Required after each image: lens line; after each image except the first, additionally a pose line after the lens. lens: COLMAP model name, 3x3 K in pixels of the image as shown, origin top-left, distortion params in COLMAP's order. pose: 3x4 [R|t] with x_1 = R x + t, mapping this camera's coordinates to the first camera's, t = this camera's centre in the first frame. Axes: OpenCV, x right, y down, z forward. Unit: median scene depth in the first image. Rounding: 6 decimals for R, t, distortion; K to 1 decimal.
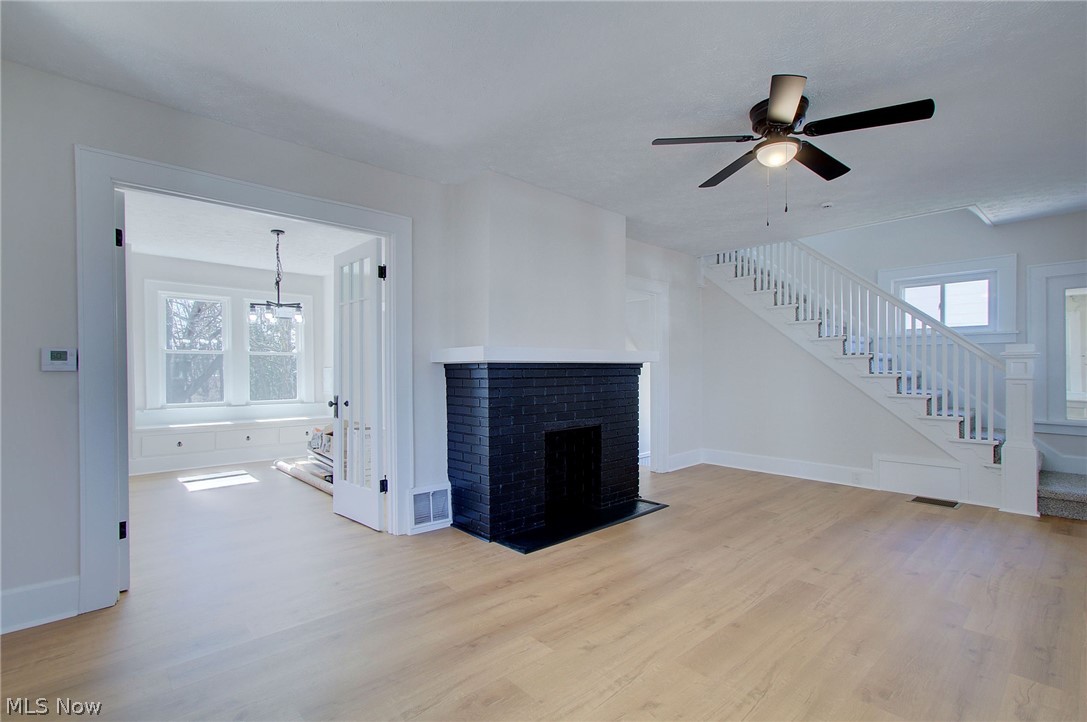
lens RADIAL K [[502.7, 0, 541.8], [0, 502.7, 364.3], [0, 0, 1]] dist [-0.003677, 0.000047]
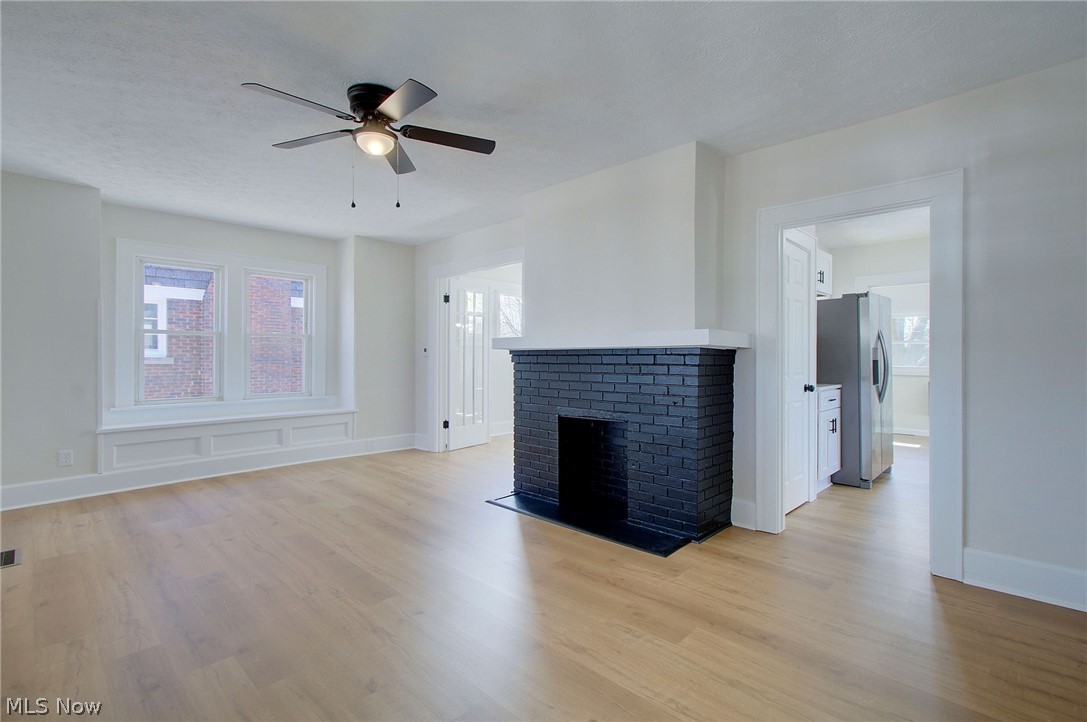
lens RADIAL K [[502.7, 0, 534.8], [0, 502.7, 356.8], [0, 0, 1]] dist [-0.003677, 0.000047]
pose [[0.053136, 0.007763, -0.998557, 1.110951], [0.005724, 0.999951, 0.008079, 0.003169], [0.998571, -0.006145, 0.053089, 0.949930]]
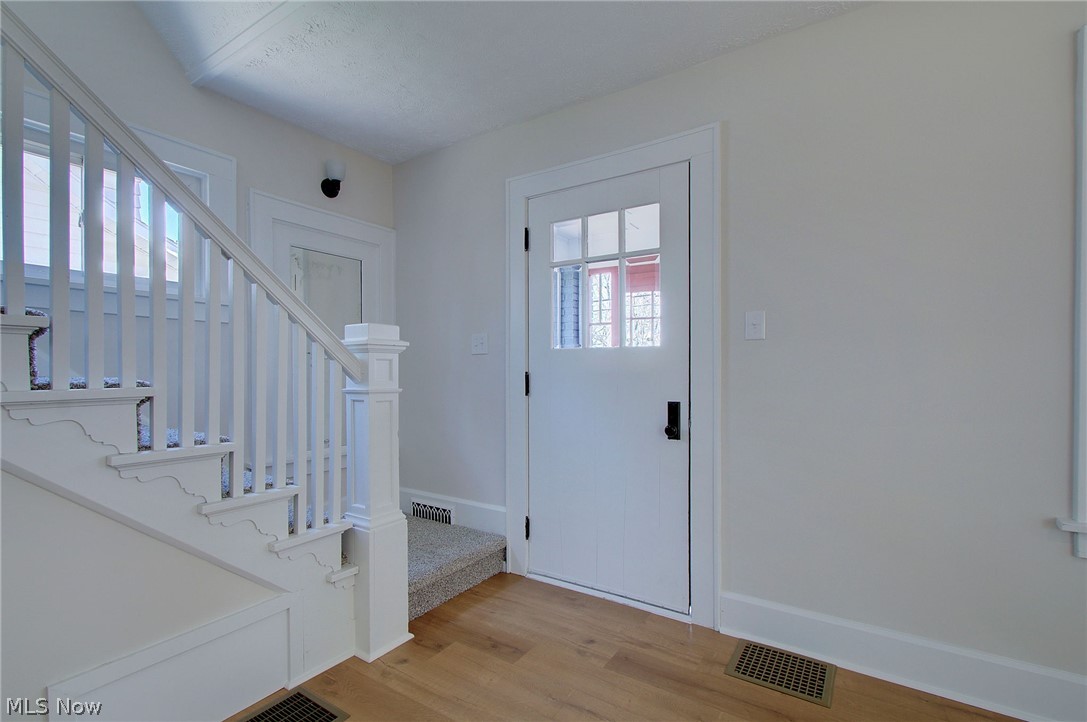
lens RADIAL K [[502.7, 0, 559.3], [0, 502.7, 376.7], [0, 0, 1]] dist [-0.003677, 0.000047]
pose [[-0.224972, -0.002112, 0.974363, 0.402472], [-0.001447, 0.999997, 0.001833, 0.013042], [-0.974364, -0.000997, -0.224974, 0.916820]]
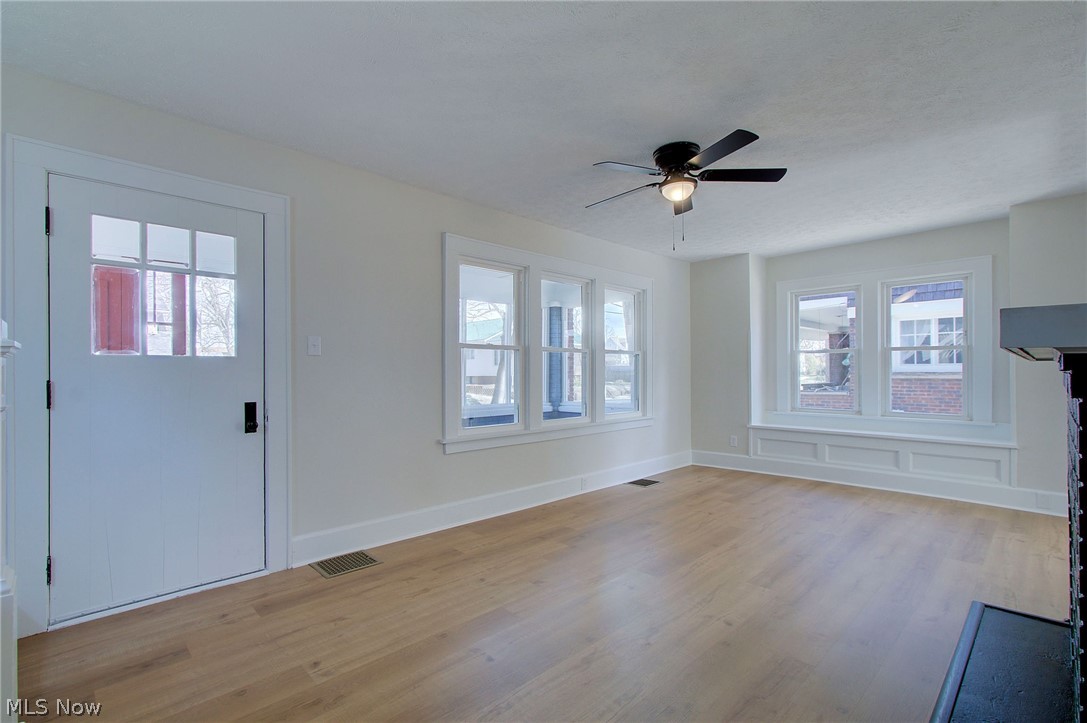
lens RADIAL K [[502.7, 0, 539.3], [0, 502.7, 369.4], [0, 0, 1]] dist [-0.003677, 0.000047]
pose [[-0.999513, 0.009737, -0.029635, 0.620108], [0.010004, 0.999911, -0.008864, 0.003110], [0.029546, -0.009156, -0.999521, 1.620135]]
